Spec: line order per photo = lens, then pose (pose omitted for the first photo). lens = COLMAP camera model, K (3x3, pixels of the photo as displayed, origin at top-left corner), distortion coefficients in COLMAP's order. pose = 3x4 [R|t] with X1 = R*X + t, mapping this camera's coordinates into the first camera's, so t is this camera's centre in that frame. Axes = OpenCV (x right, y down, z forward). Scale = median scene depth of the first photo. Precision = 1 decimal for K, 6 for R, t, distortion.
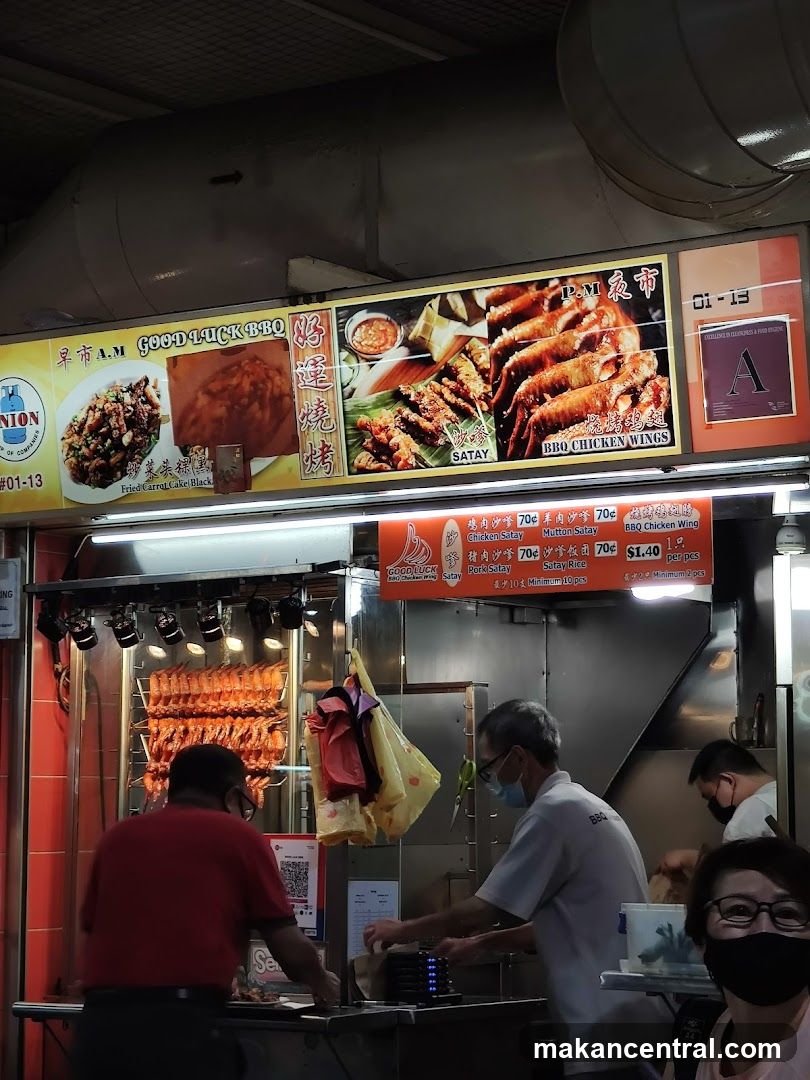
lens RADIAL K [[2564.9, 0, 405.0], [0, 2564.9, 540.0], [0, 0, 1]] dist [0.100199, 0.851258]
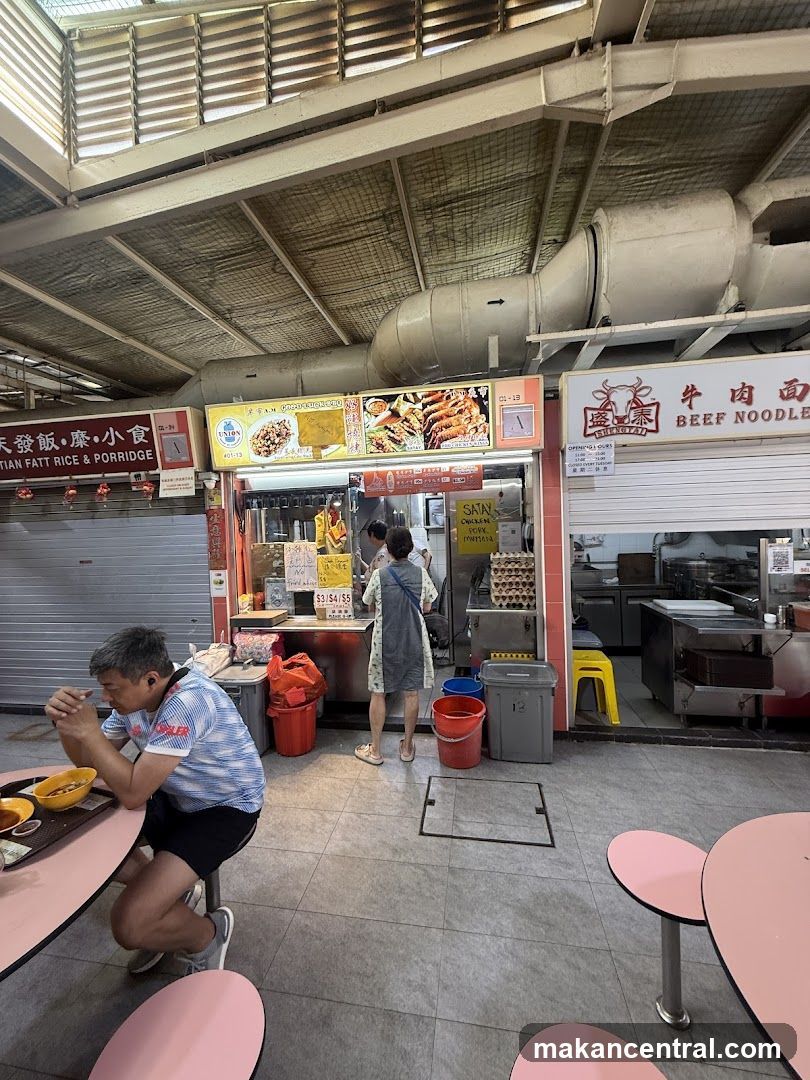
lens RADIAL K [[425.7, 0, 405.0], [0, 425.7, 535.3], [0, 0, 1]] dist [-0.000699, -0.000299]
pose [[0.908112, -0.043394, 0.416472, -0.200030], [-0.007276, 0.992830, 0.119313, 0.010028], [-0.418664, -0.111380, 0.901285, 0.529362]]
